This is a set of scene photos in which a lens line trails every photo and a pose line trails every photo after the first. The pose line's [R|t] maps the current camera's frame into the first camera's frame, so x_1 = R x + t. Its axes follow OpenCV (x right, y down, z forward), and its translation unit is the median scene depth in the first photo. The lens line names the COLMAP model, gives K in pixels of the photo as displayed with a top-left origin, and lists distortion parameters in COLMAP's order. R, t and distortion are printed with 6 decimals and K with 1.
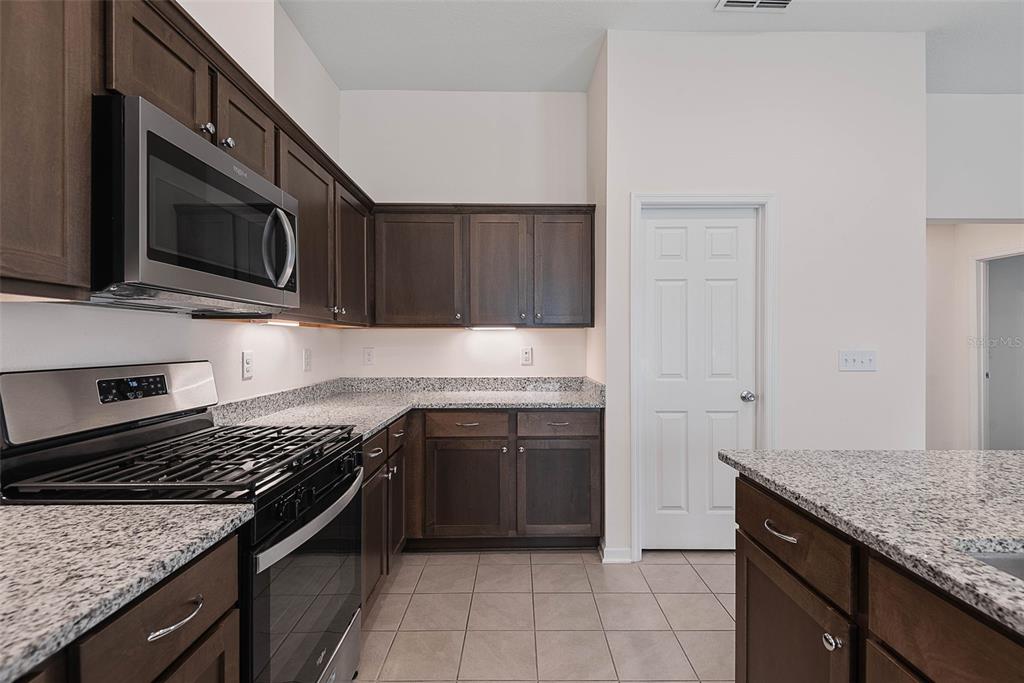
lens RADIAL K [[460.7, 0, 516.9], [0, 460.7, 340.8], [0, 0, 1]] dist [0.029266, -0.018869]
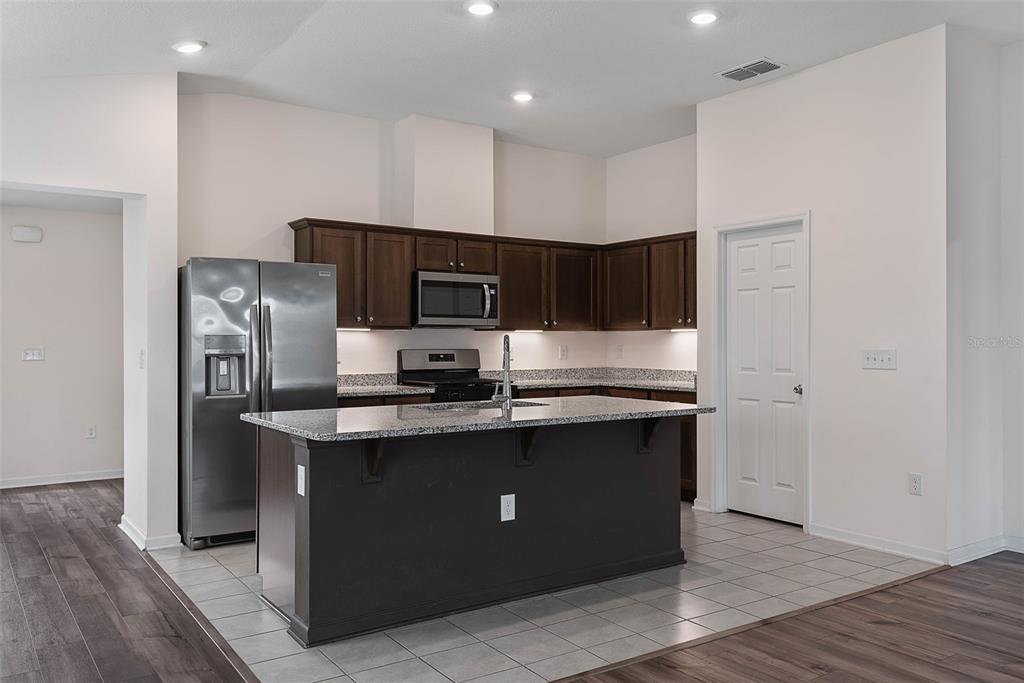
lens RADIAL K [[806.5, 0, 517.3], [0, 806.5, 338.8], [0, 0, 1]] dist [0.005766, 0.000244]
pose [[0.563325, -0.002099, -0.826233, 1.761404], [0.001551, 0.999998, -0.001483, -0.001781], [0.826234, -0.000446, 0.563327, -0.688833]]
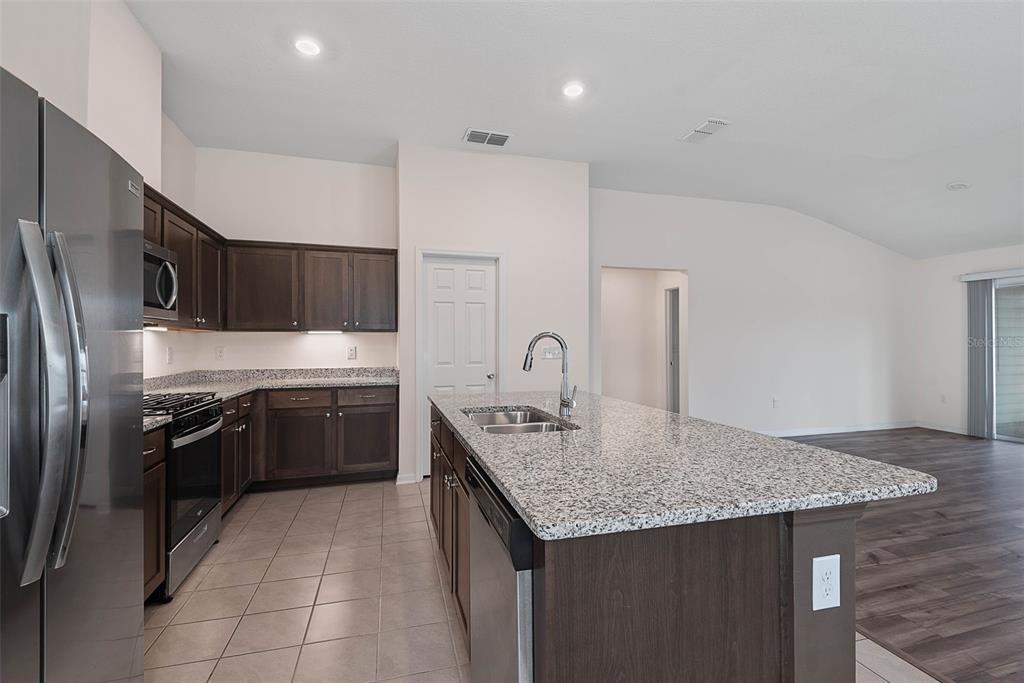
lens RADIAL K [[460.7, 0, 516.9], [0, 460.7, 340.8], [0, 0, 1]] dist [0.029266, -0.018869]
pose [[0.961484, 0.000386, 0.274860, 0.144759], [0.000905, 0.999989, -0.004570, 0.006392], [-0.274858, 0.004643, 0.961474, -0.578007]]
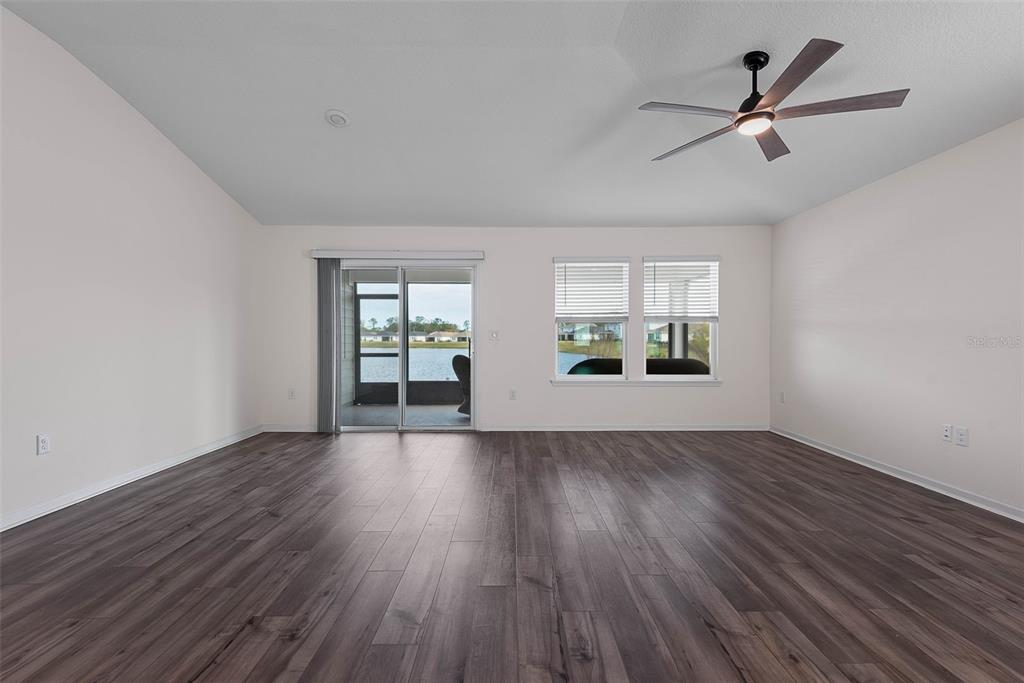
lens RADIAL K [[460.7, 0, 516.9], [0, 460.7, 340.8], [0, 0, 1]] dist [0.029266, -0.018869]
pose [[-0.003235, -0.005240, 0.999981, 0.896391], [0.000724, 0.999986, 0.005242, 0.053998], [-0.999995, 0.000741, -0.003231, 0.151929]]
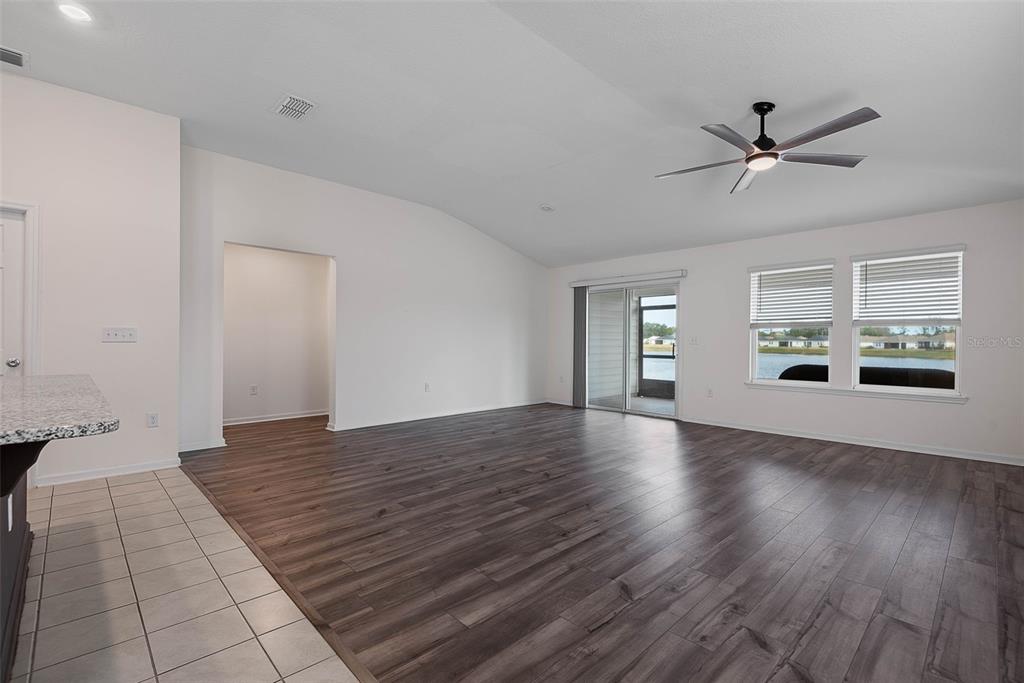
lens RADIAL K [[460.7, 0, 516.9], [0, 460.7, 340.8], [0, 0, 1]] dist [0.029266, -0.018869]
pose [[0.721569, 0.006751, 0.692310, 0.618518], [-0.007526, 0.999970, -0.001908, 0.054836], [-0.692302, -0.003833, 0.721598, -0.852344]]
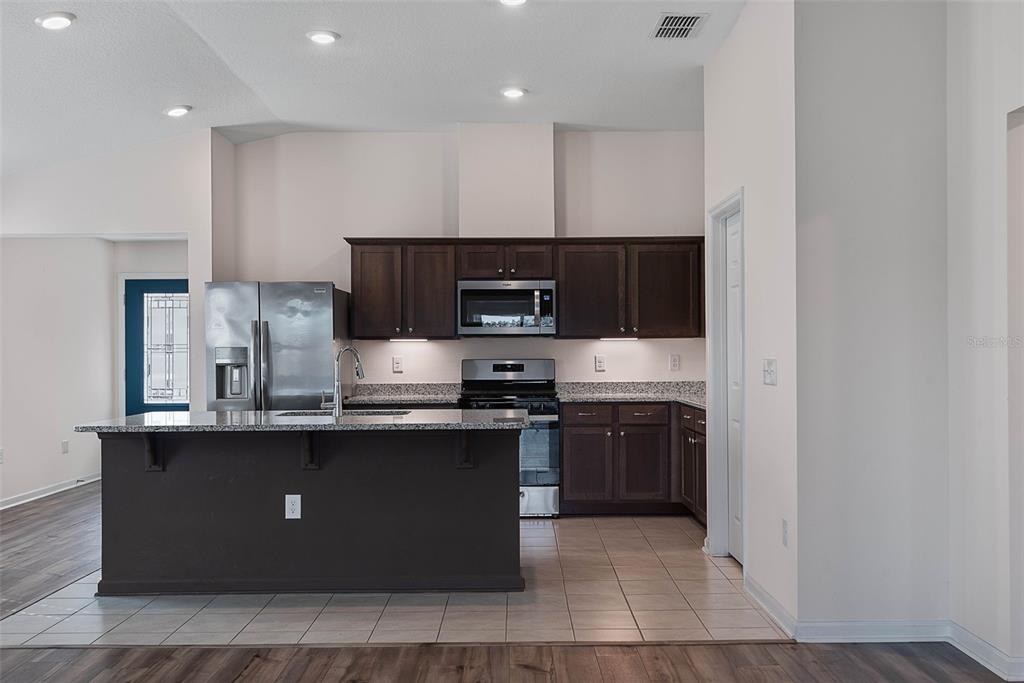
lens RADIAL K [[942.5, 0, 524.5], [0, 942.5, 344.5], [0, 0, 1]] dist [0.003652, -0.005608]
pose [[0.005594, -0.005577, -0.999969, 2.382819], [0.007927, 0.999953, -0.005533, -0.001057], [0.999953, -0.007896, 0.005638, 0.552880]]
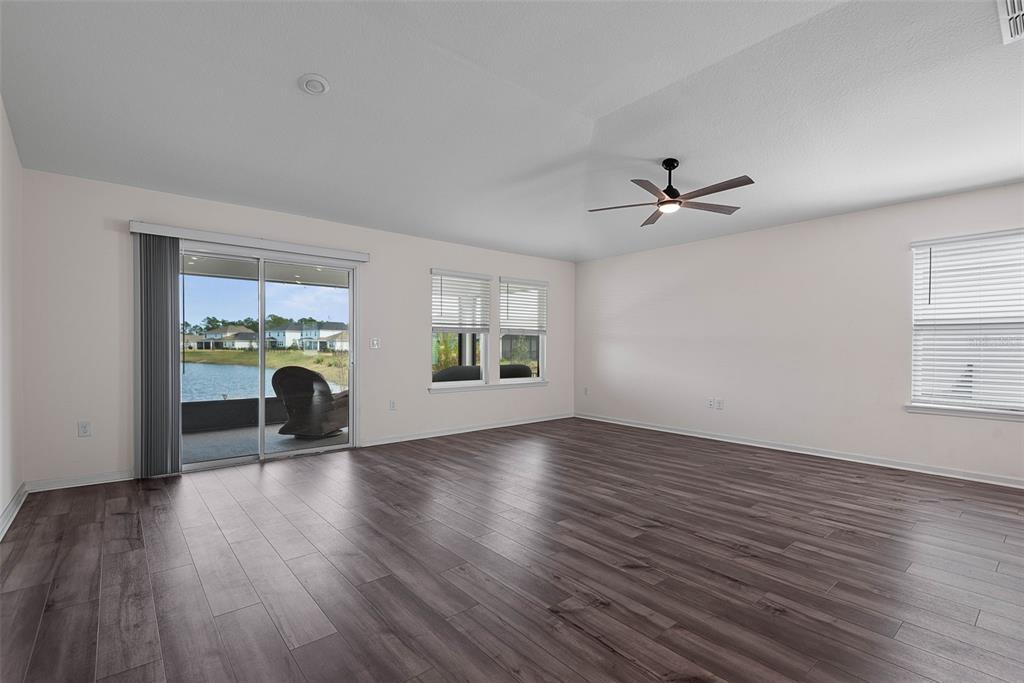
lens RADIAL K [[470.2, 0, 510.9], [0, 470.2, 351.5], [0, 0, 1]] dist [0.025289, -0.018481]
pose [[-0.637986, -0.008489, 0.770001, 1.050685], [-0.001172, 0.999949, 0.010053, 0.051094], [-0.770047, 0.005511, -0.637964, 1.067677]]
